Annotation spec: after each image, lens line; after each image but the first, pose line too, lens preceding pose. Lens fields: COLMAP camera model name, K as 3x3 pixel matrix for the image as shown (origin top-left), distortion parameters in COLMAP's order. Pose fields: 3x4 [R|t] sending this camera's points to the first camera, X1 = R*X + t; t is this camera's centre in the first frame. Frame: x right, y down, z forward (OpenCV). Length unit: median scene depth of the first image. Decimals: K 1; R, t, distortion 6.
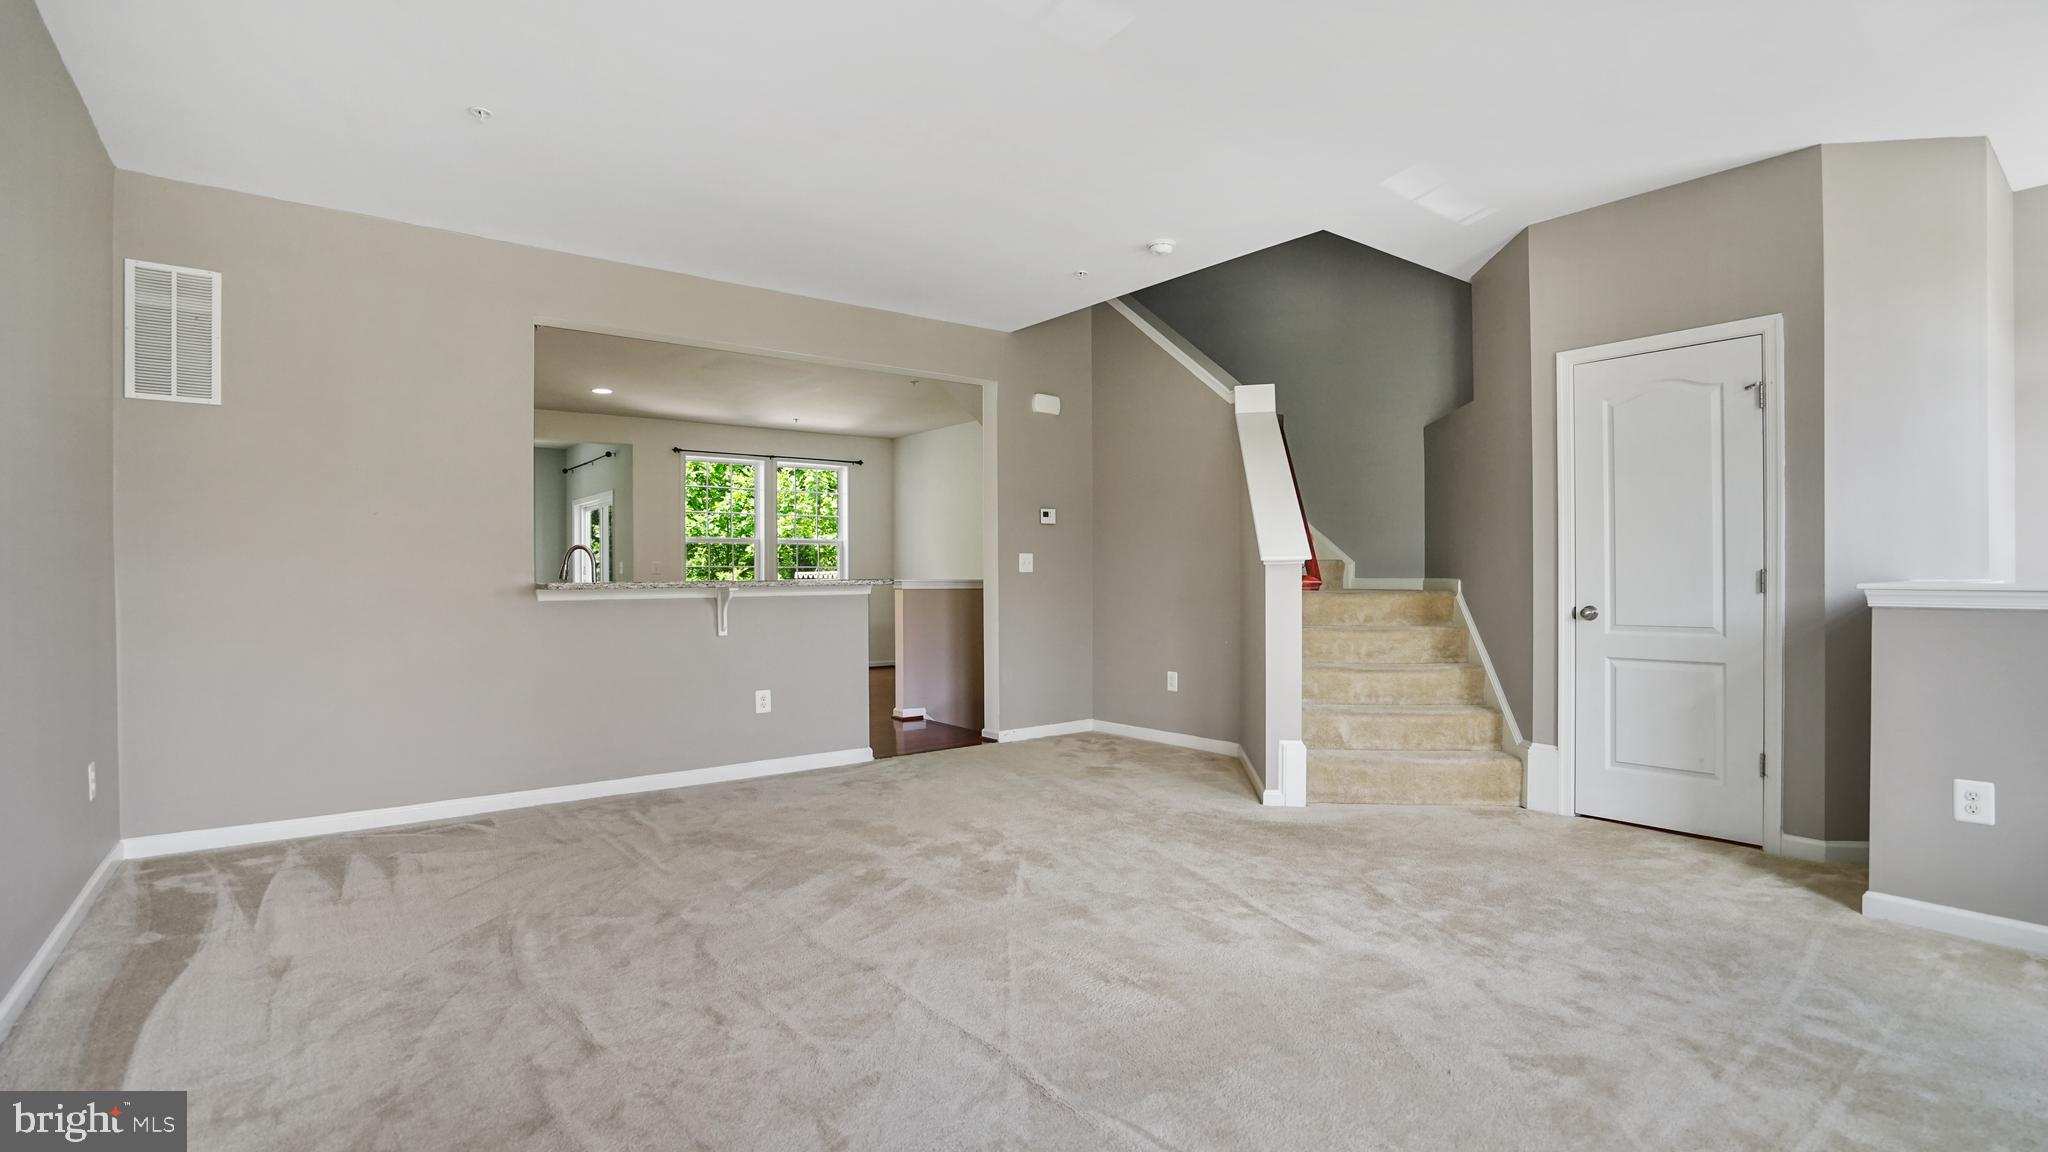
lens RADIAL K [[949.4, 0, 1028.4], [0, 949.4, 578.2], [0, 0, 1]] dist [-0.080140, 0.030641]
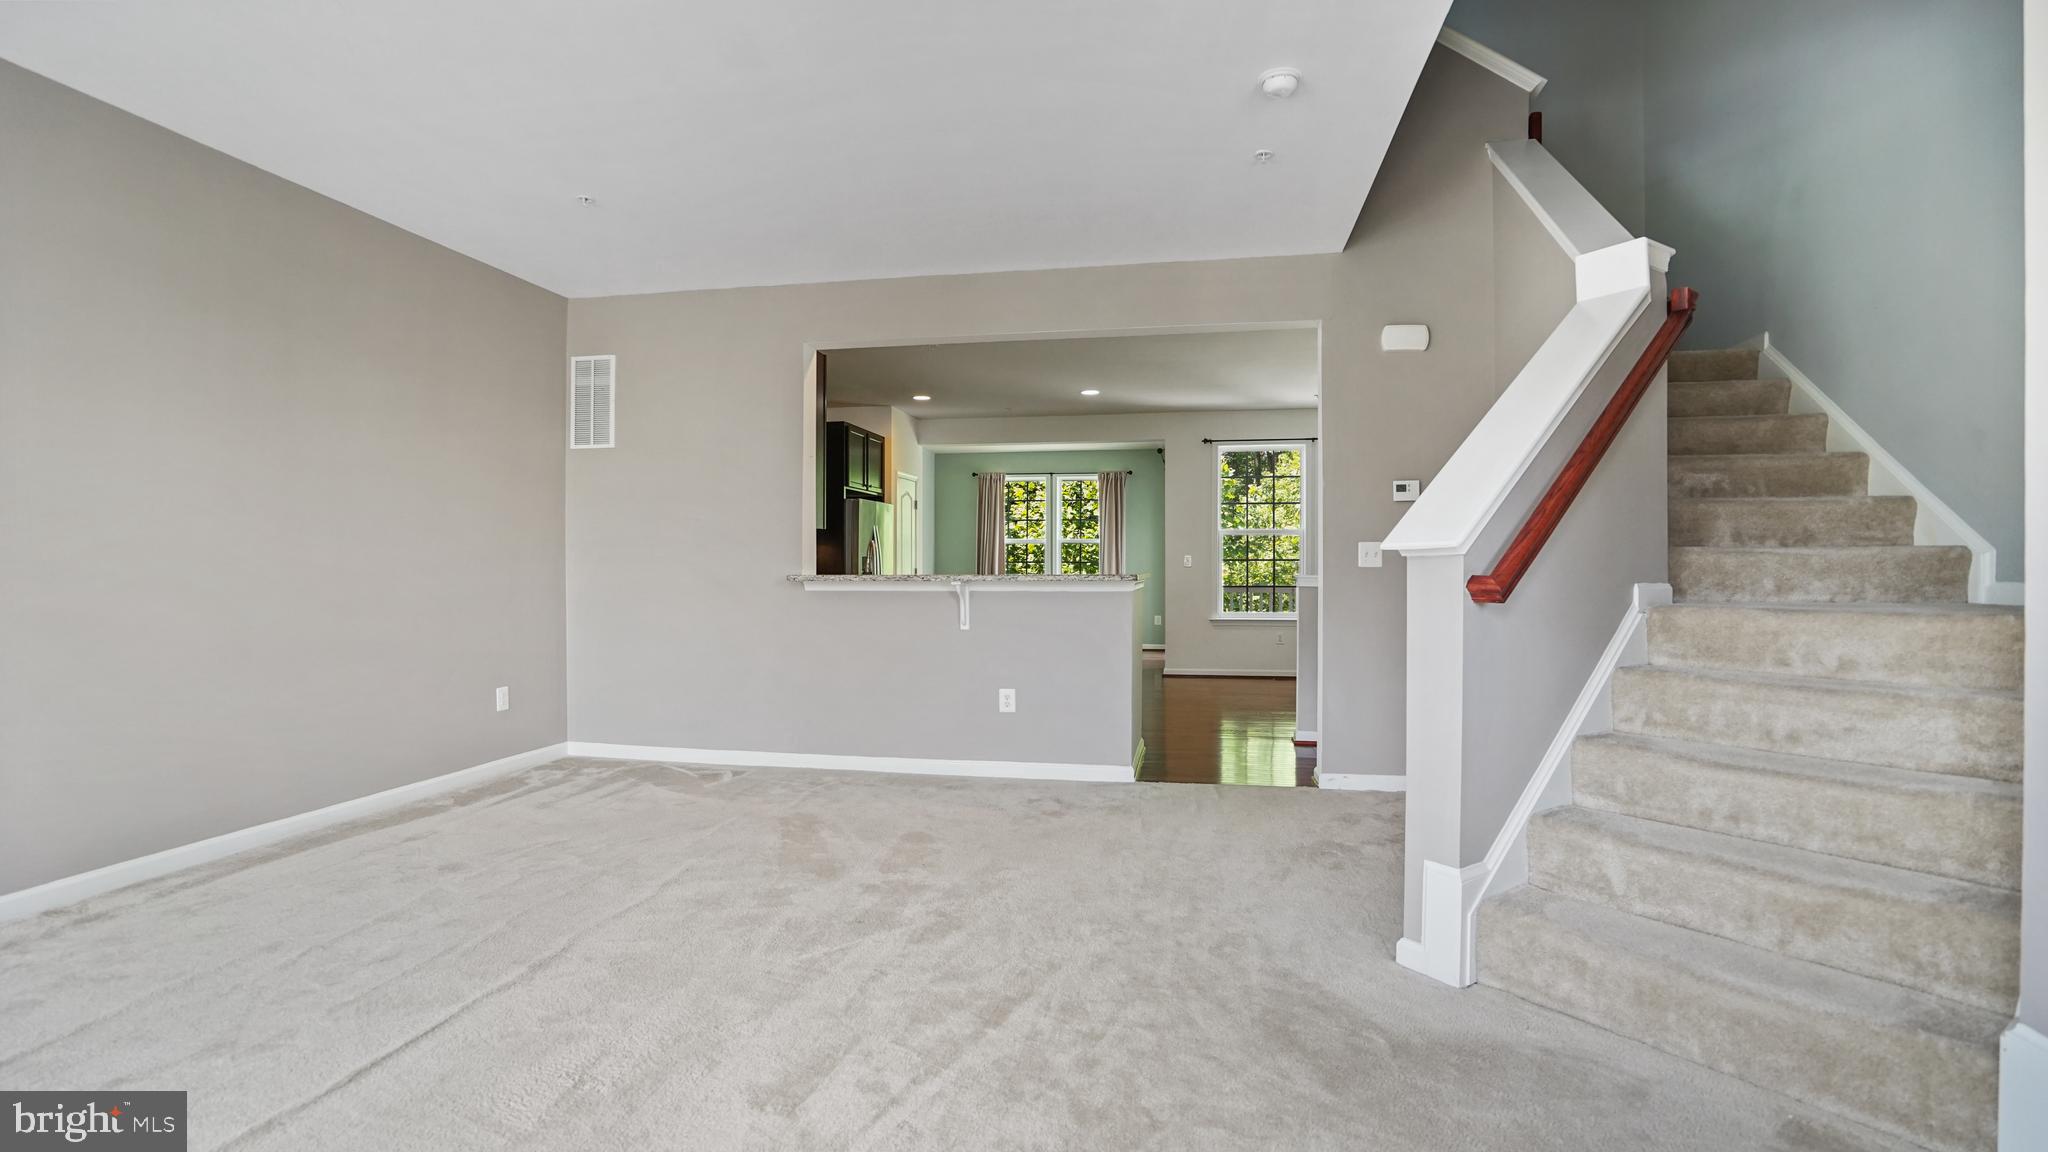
lens RADIAL K [[949.4, 0, 1028.4], [0, 949.4, 578.2], [0, 0, 1]] dist [-0.080140, 0.030641]
pose [[0.655846, 0.013111, -0.754781, 0.524103], [-0.006890, 0.999911, 0.011382, -0.006050], [0.754863, -0.002264, 0.655879, 0.431313]]
